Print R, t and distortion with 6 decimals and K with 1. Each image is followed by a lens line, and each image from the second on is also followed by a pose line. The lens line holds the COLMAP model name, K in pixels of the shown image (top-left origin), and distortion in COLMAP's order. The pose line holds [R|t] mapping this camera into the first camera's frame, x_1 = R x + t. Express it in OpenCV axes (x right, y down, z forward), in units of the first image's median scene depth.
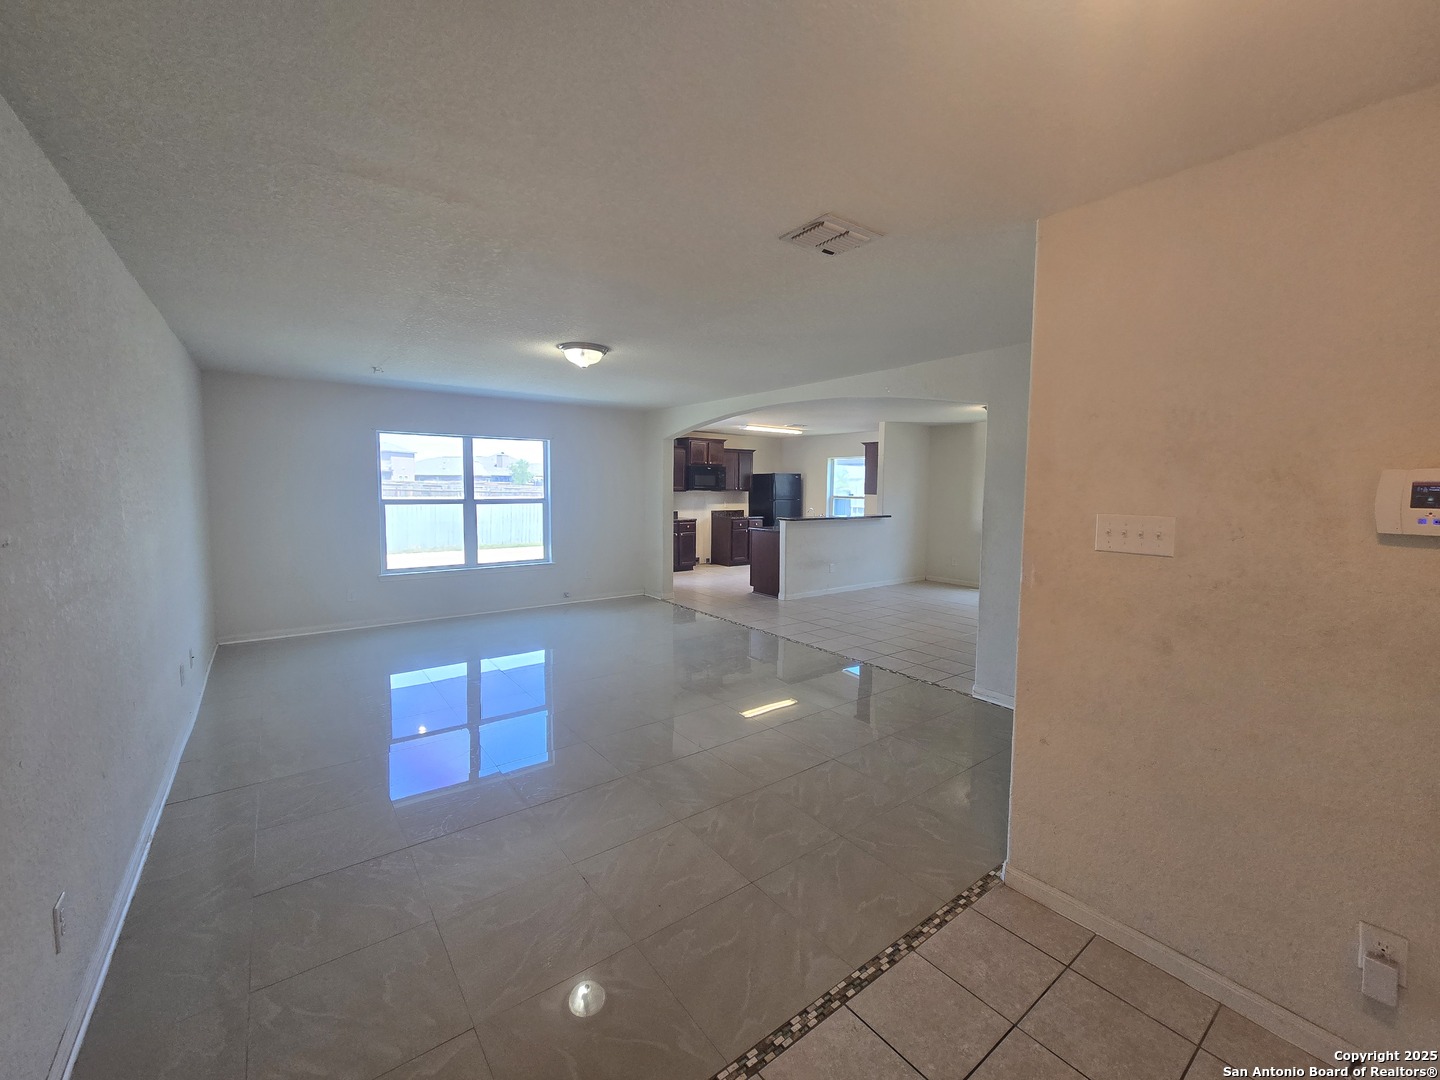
lens RADIAL K [[592.3, 0, 725.9], [0, 592.3, 536.7], [0, 0, 1]] dist [-0.004754, 0.000974]
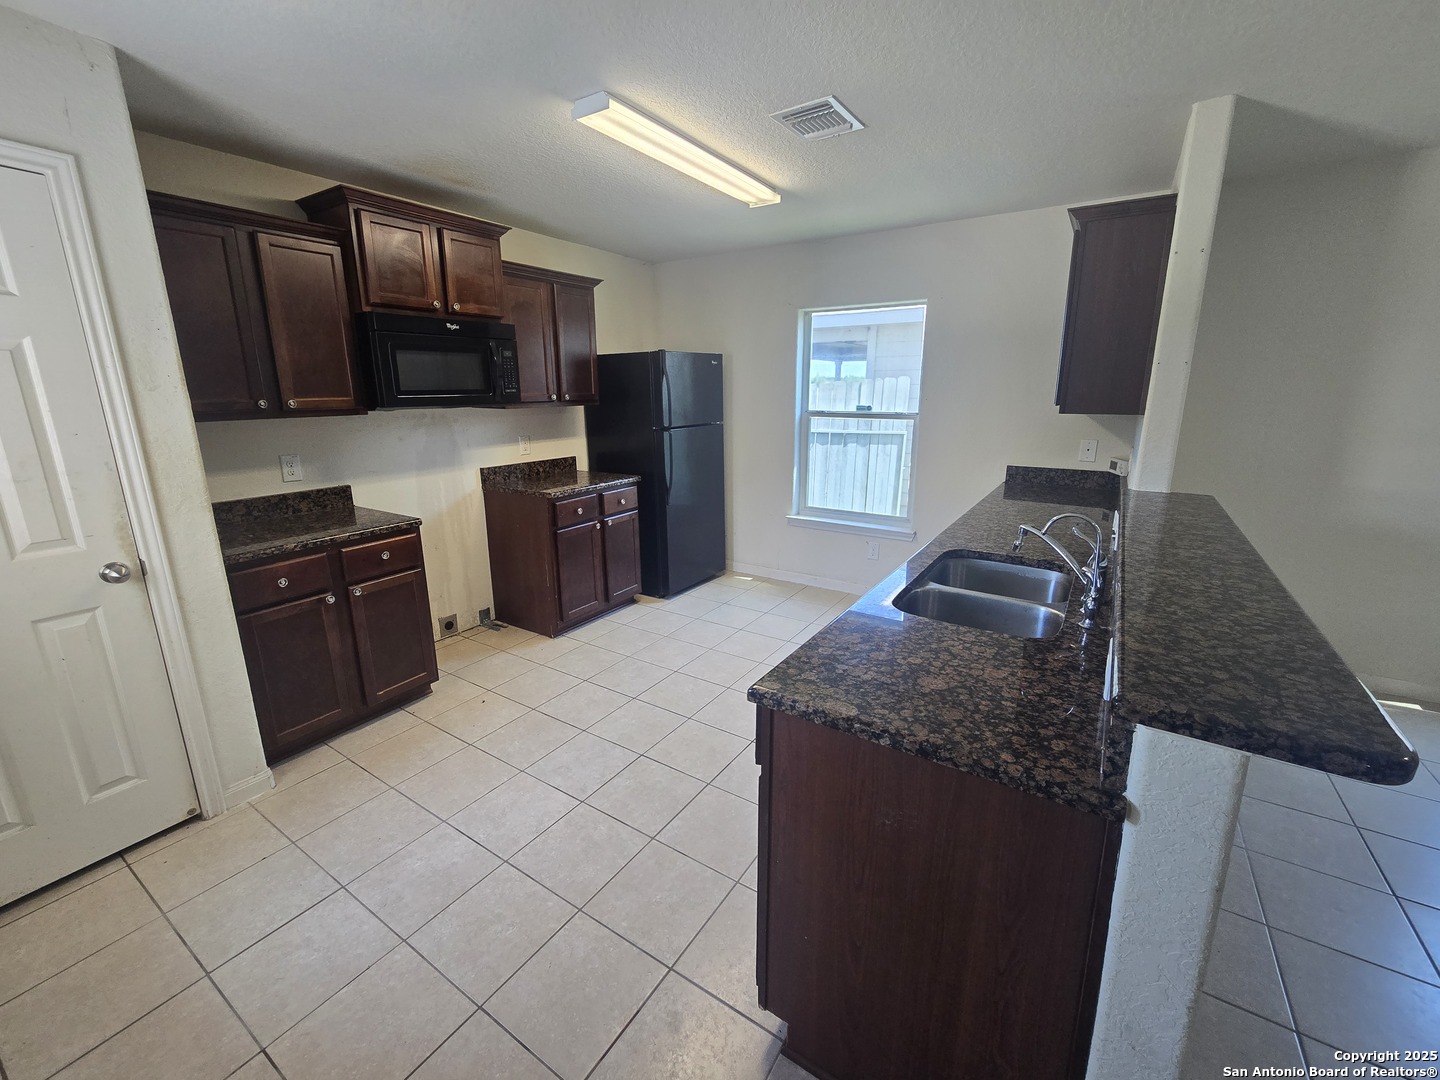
lens RADIAL K [[592.3, 0, 718.1], [0, 592.3, 533.7], [0, 0, 1]] dist [-0.004754, 0.000974]
pose [[0.943803, -0.092597, 0.317272, -0.007594], [0.041057, 0.985363, 0.165450, -0.058835], [-0.327948, -0.143126, 0.933791, 0.666288]]
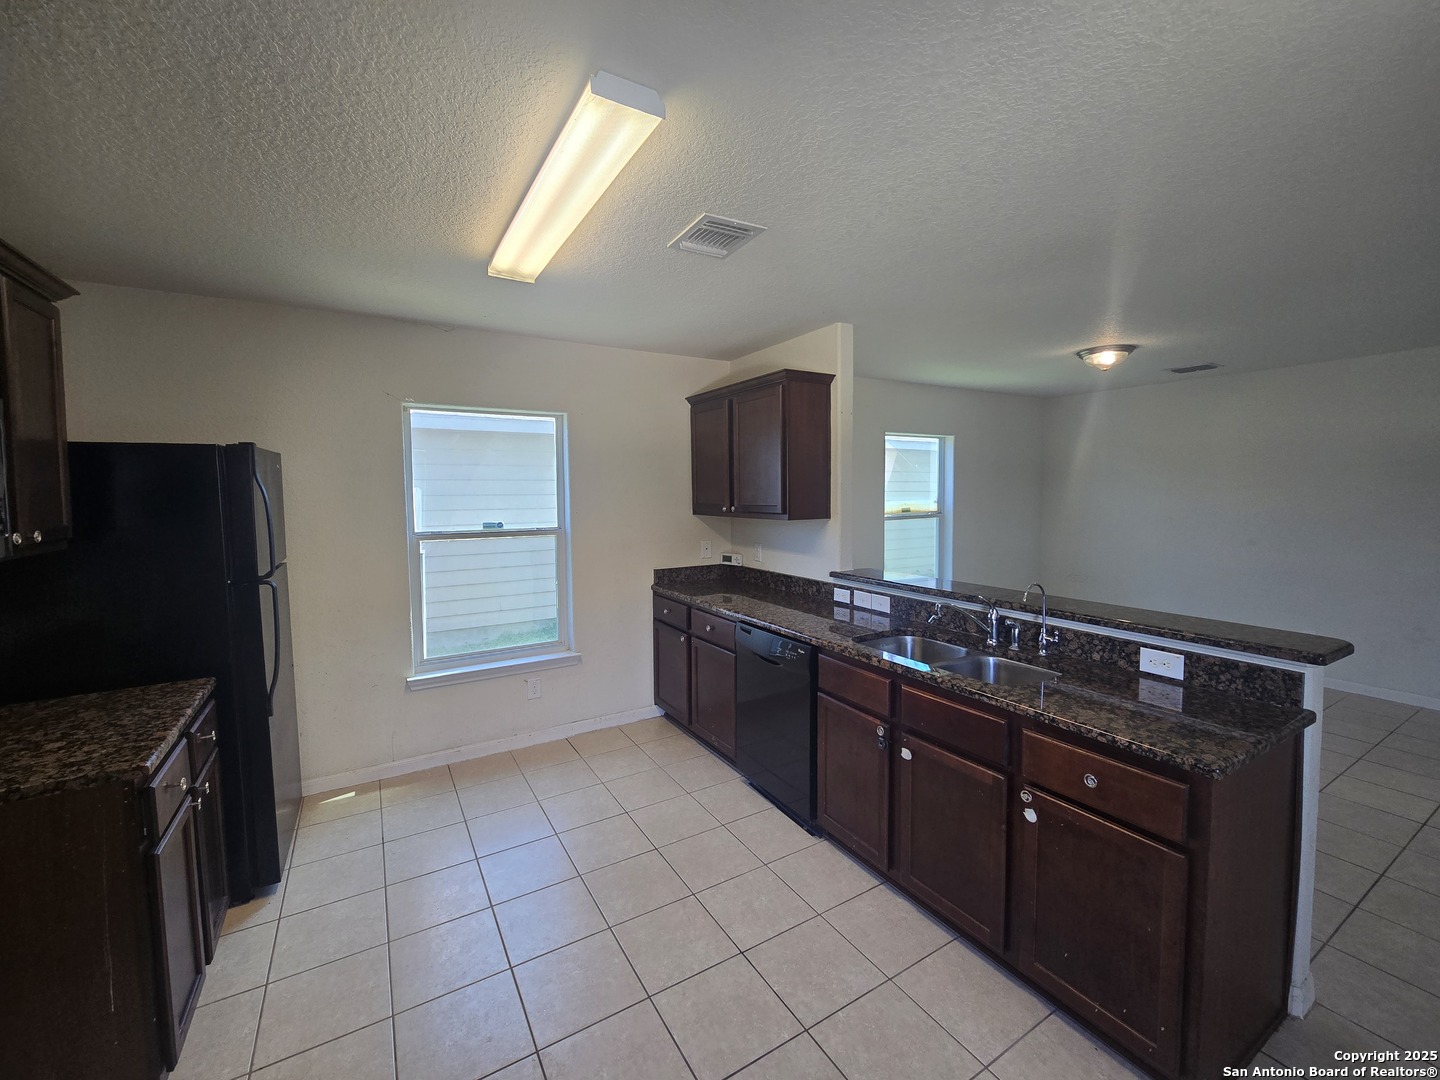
lens RADIAL K [[592.3, 0, 721.9], [0, 592.3, 532.2], [0, 0, 1]] dist [-0.004754, 0.000974]
pose [[0.100202, -0.081932, 0.991588, -0.100500], [0.091352, 0.993152, 0.072830, -0.080600], [-0.990765, 0.083286, 0.107000, 0.849016]]
